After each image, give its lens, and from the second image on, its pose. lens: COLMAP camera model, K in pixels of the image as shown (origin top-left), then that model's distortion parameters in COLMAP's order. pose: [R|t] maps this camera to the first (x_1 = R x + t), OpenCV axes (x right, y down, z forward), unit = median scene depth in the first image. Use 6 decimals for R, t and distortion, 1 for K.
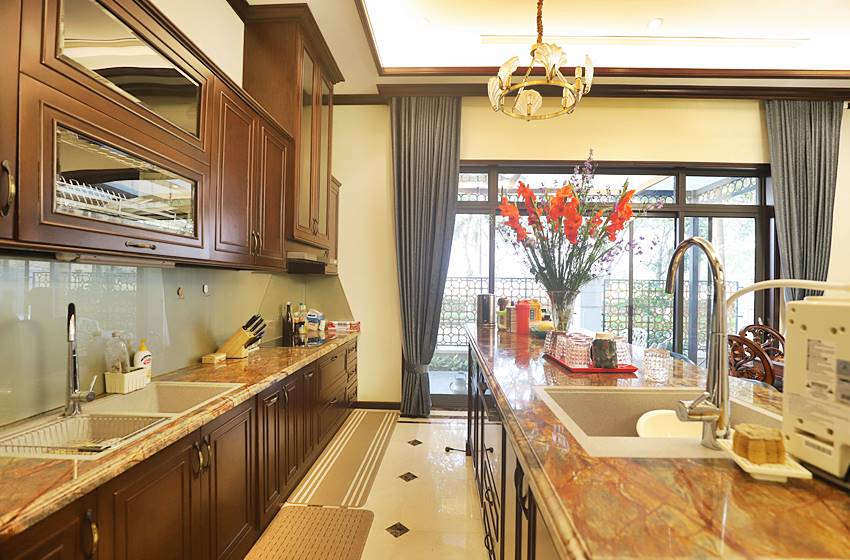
lens RADIAL K [[389.1, 0, 432.0], [0, 389.1, 288.0], [0, 0, 1]] dist [-0.021288, 0.000583]
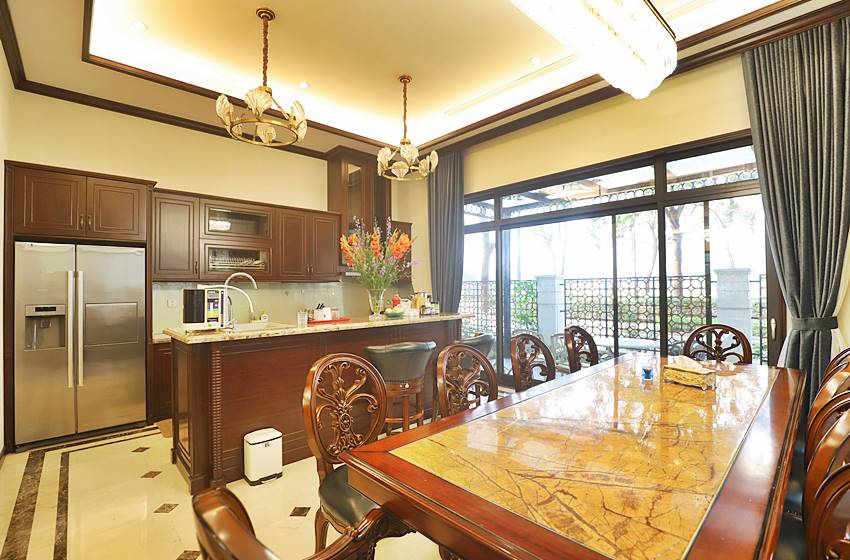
lens RADIAL K [[389.1, 0, 431.2], [0, 389.1, 277.0], [0, 0, 1]] dist [-0.021288, 0.000583]
pose [[0.701227, -0.037714, -0.711940, 0.912768], [0.009820, 0.999016, -0.043249, 0.015575], [0.712870, 0.023336, 0.700907, -0.037106]]
